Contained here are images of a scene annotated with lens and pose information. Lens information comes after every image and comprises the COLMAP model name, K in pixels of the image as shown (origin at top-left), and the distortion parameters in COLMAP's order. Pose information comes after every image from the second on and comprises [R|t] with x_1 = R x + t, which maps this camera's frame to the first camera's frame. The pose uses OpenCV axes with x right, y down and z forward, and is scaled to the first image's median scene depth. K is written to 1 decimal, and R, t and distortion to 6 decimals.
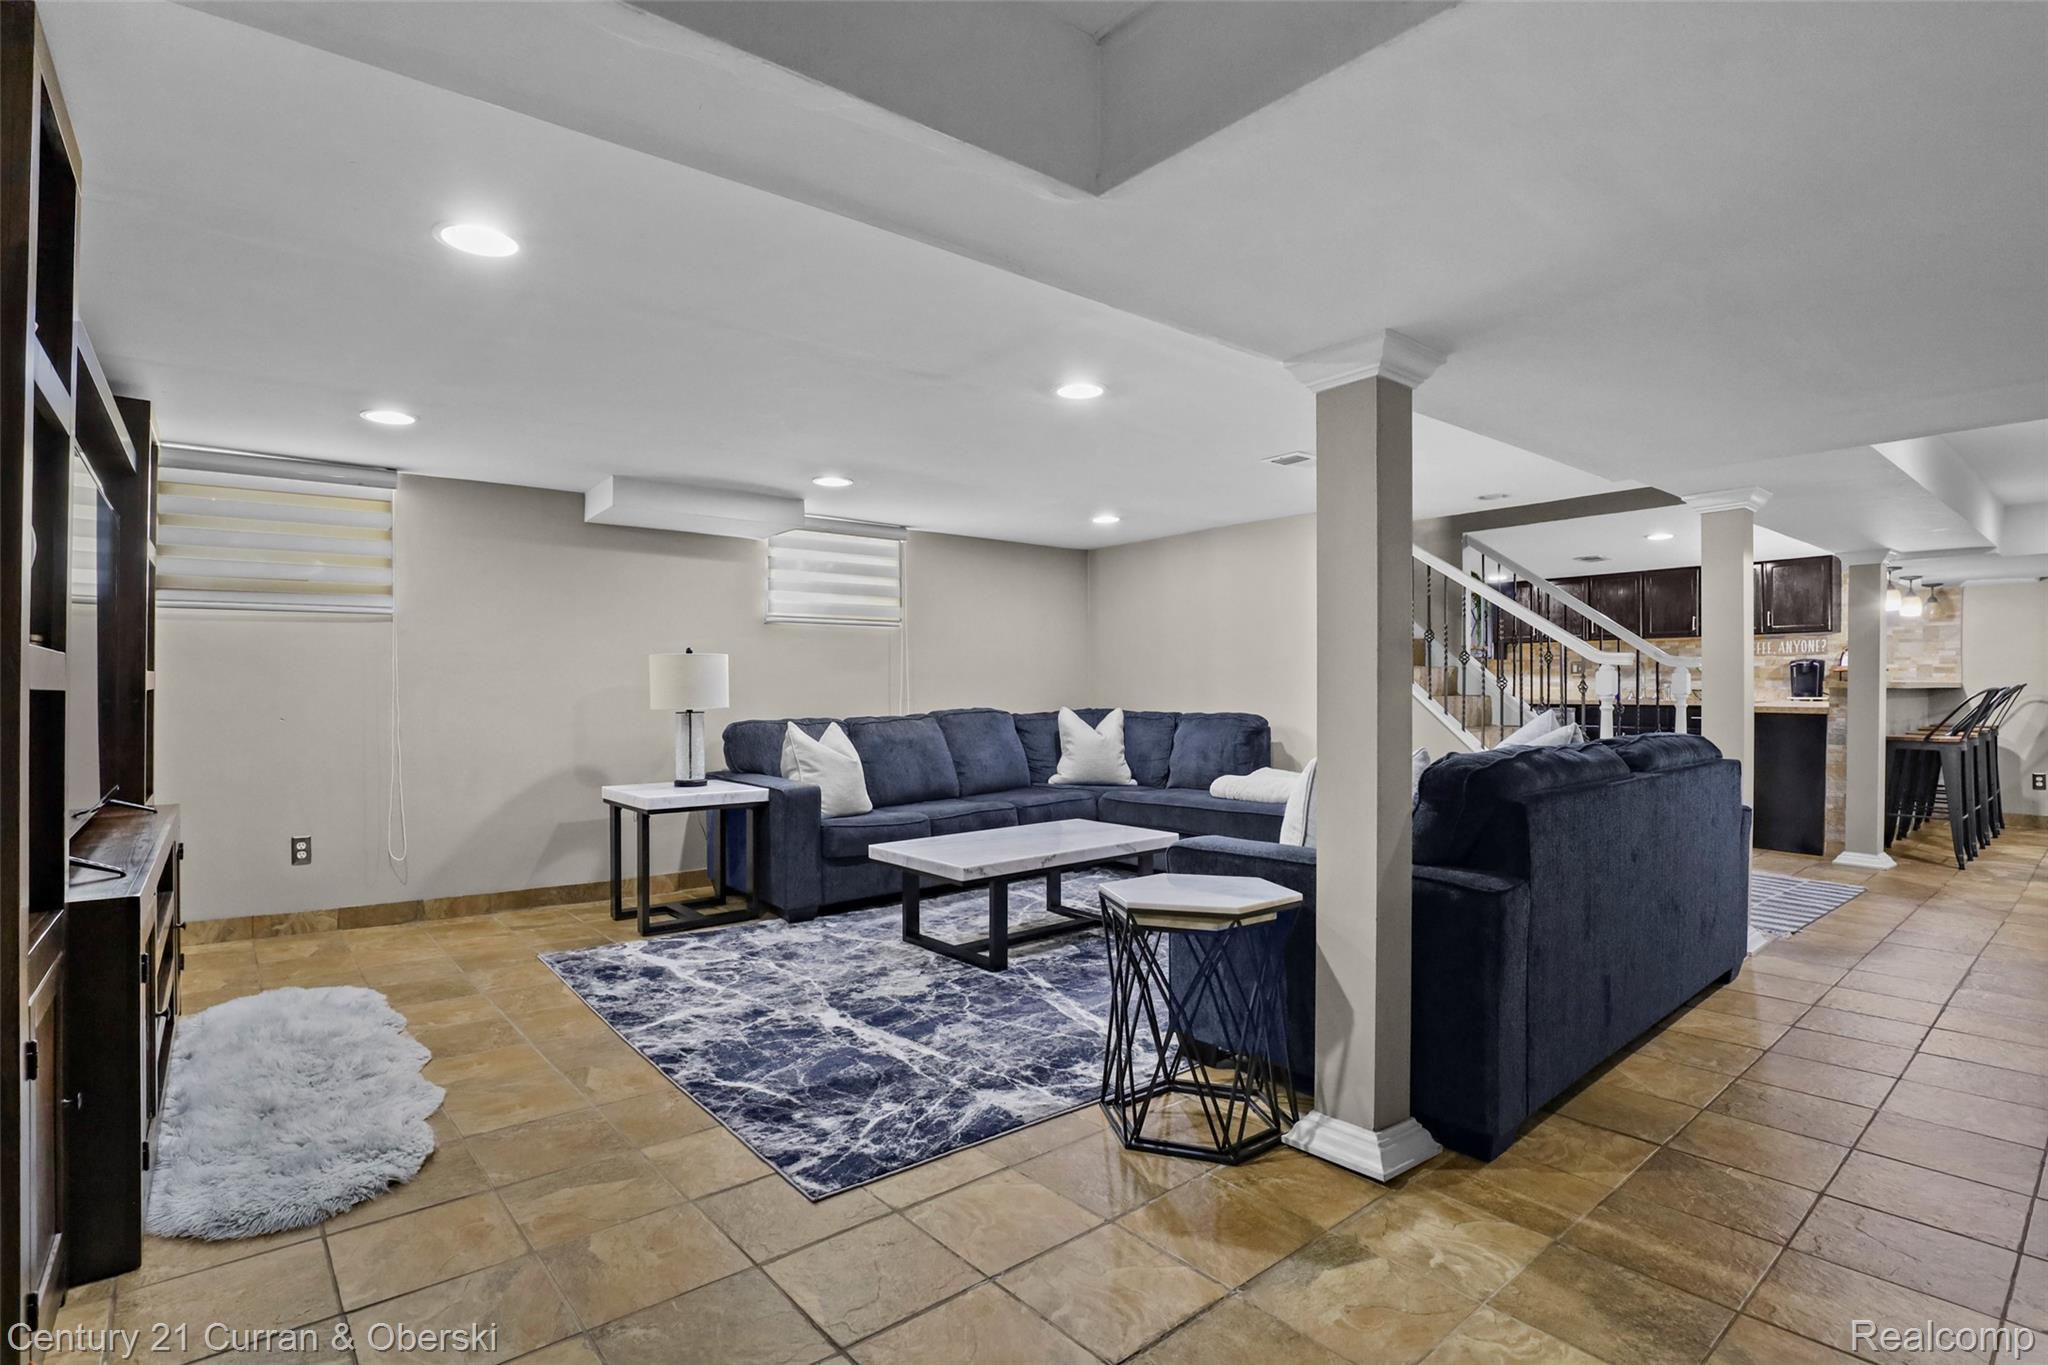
lens RADIAL K [[982.7, 0, 1021.5], [0, 982.7, 682.2], [0, 0, 1]] dist [-0.002667, -0.000580]
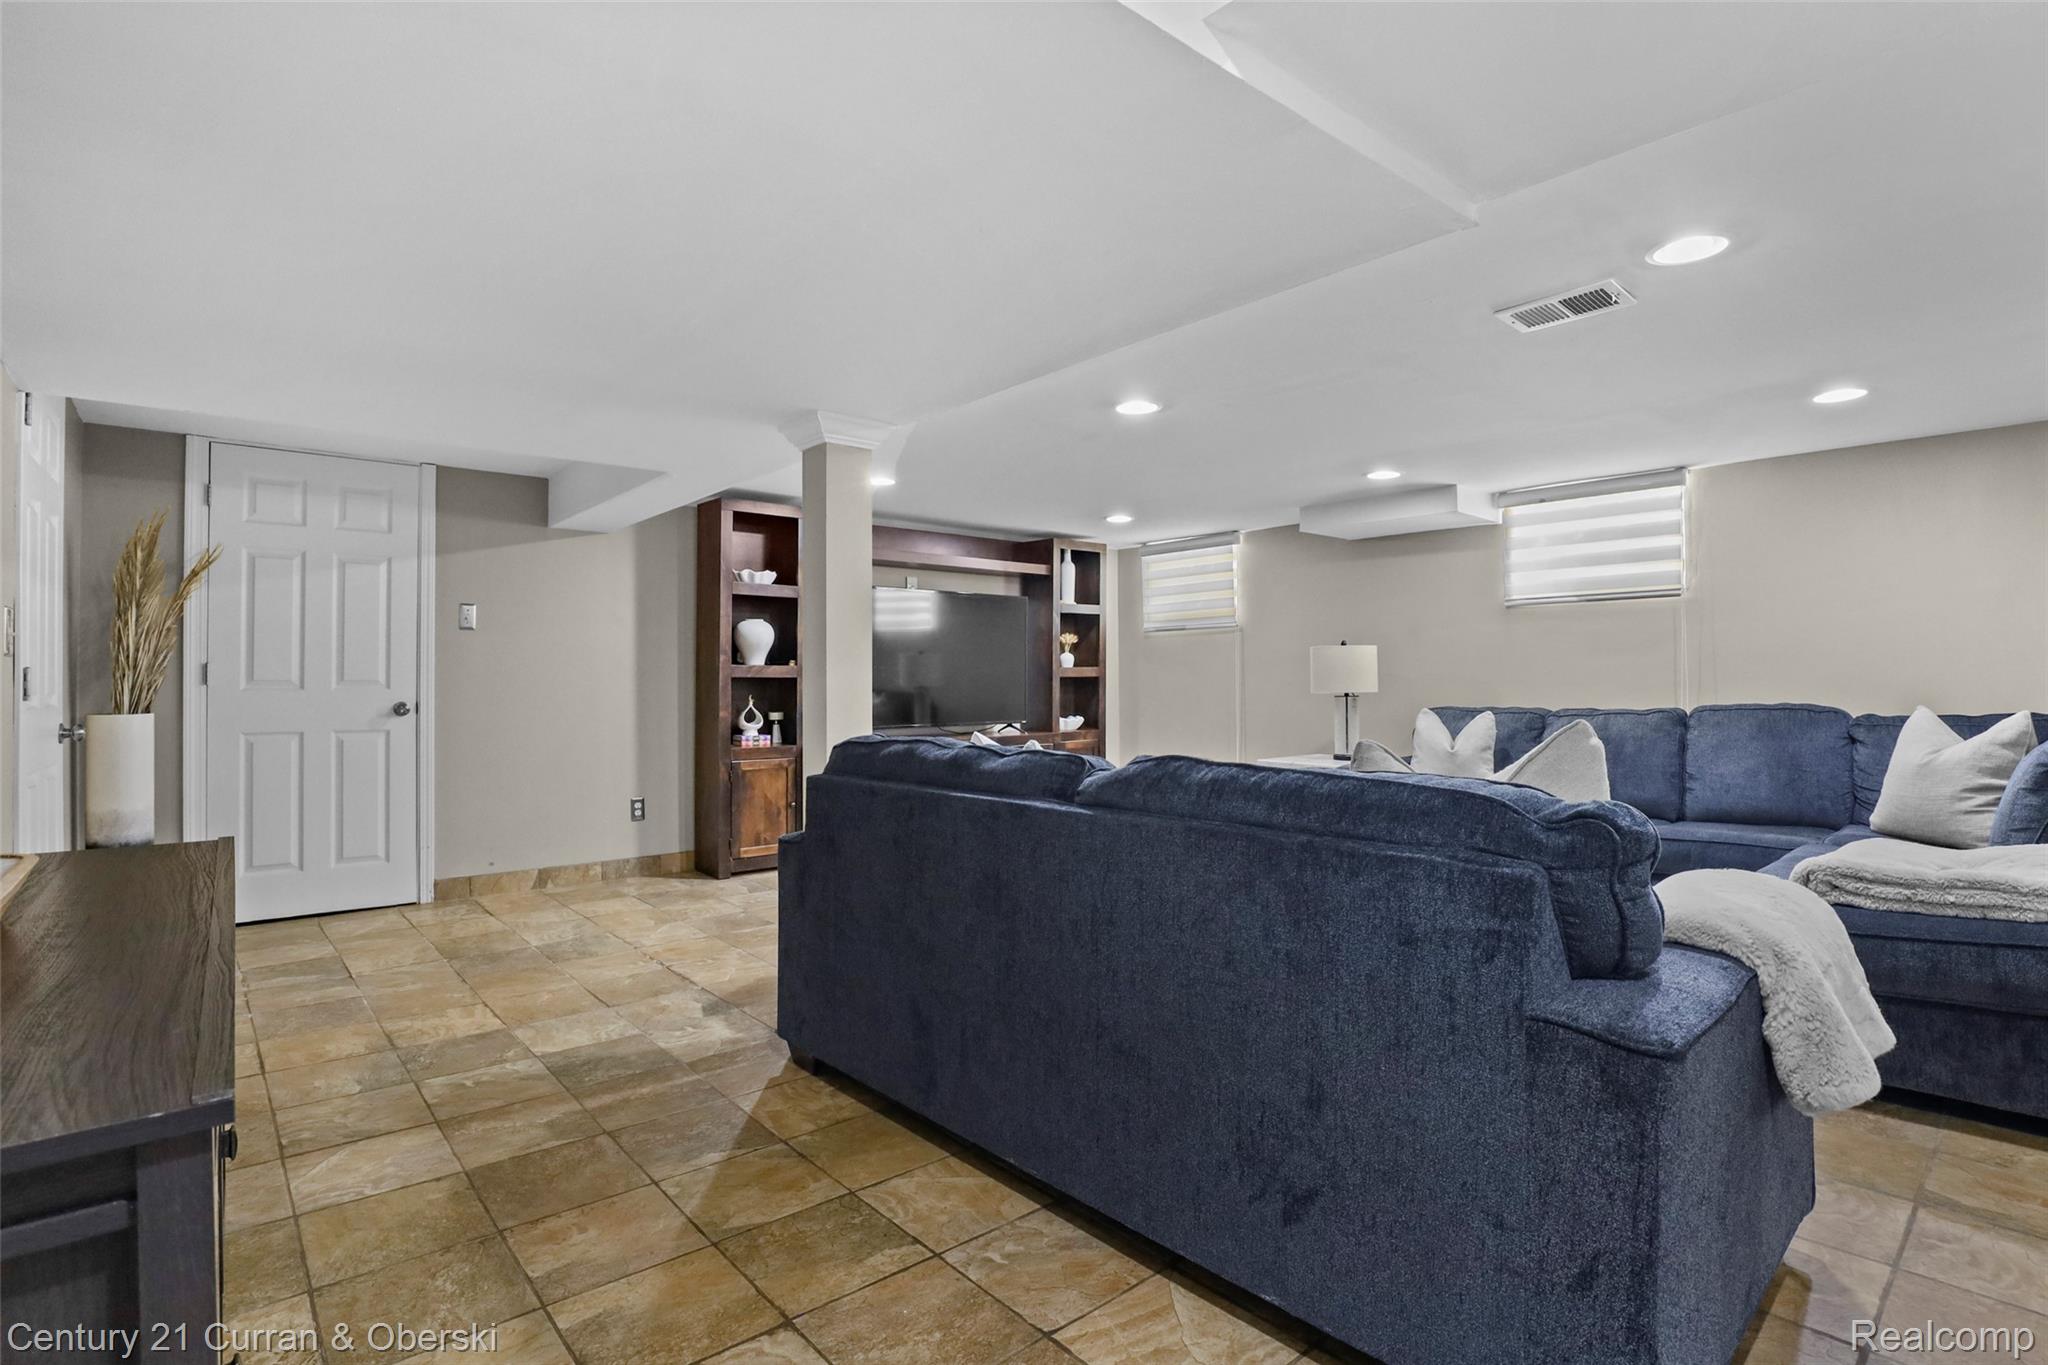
lens RADIAL K [[982.7, 0, 1020.0], [0, 982.7, 677.8], [0, 0, 1]] dist [-0.002667, -0.000580]
pose [[0.010291, 0.006162, -0.999928, 0.848282], [0.002048, 0.999979, 0.006183, 0.000932], [0.999945, -0.002111, 0.010278, 0.635396]]
